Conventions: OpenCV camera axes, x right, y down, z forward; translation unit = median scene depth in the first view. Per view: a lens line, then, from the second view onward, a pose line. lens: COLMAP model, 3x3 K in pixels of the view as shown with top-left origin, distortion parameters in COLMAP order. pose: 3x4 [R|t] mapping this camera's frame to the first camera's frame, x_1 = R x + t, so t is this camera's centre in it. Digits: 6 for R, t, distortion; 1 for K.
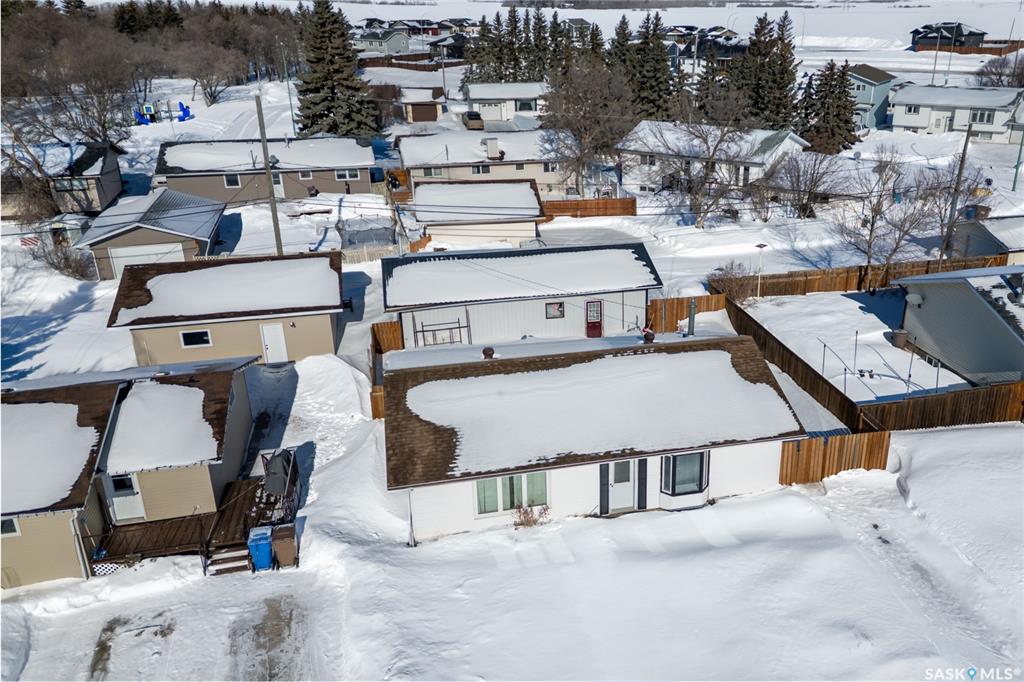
lens RADIAL K [[834.8, 0, 587.0], [0, 834.8, 340.9], [0, 0, 1]] dist [0.081925, -0.096207]
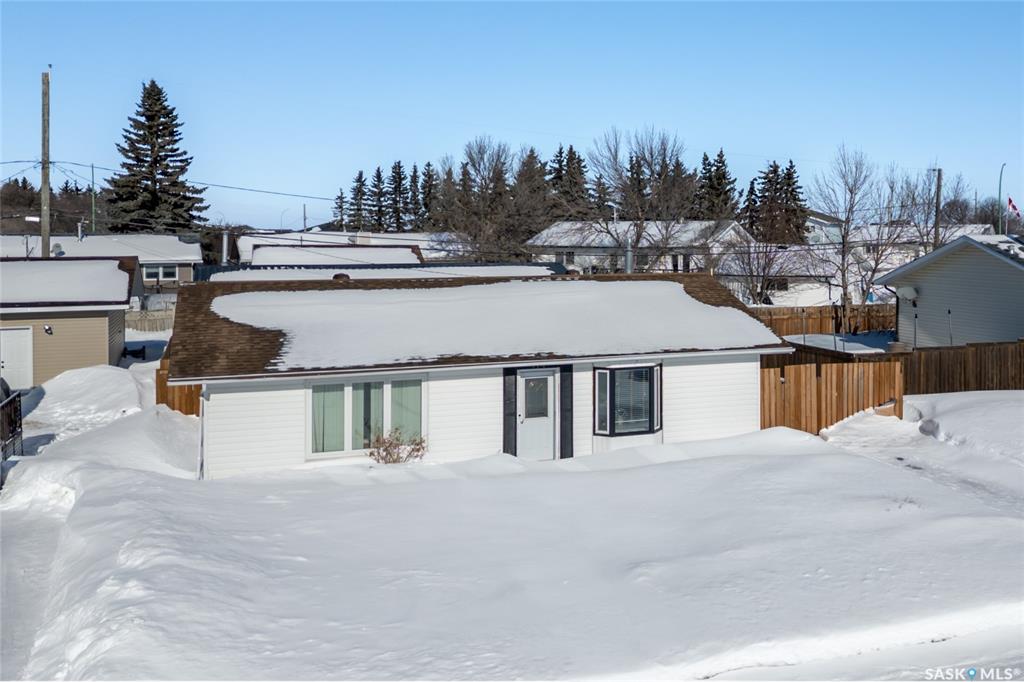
lens RADIAL K [[1053.5, 0, 638.0], [0, 1053.5, 236.9], [0, 0, 1]] dist [0.137864, -0.284826]
pose [[0.990065, 0.003883, 0.140553, 0.002109], [0.045843, 0.936083, -0.348779, 0.333001], [-0.132924, 0.351758, 0.926605, 0.141536]]
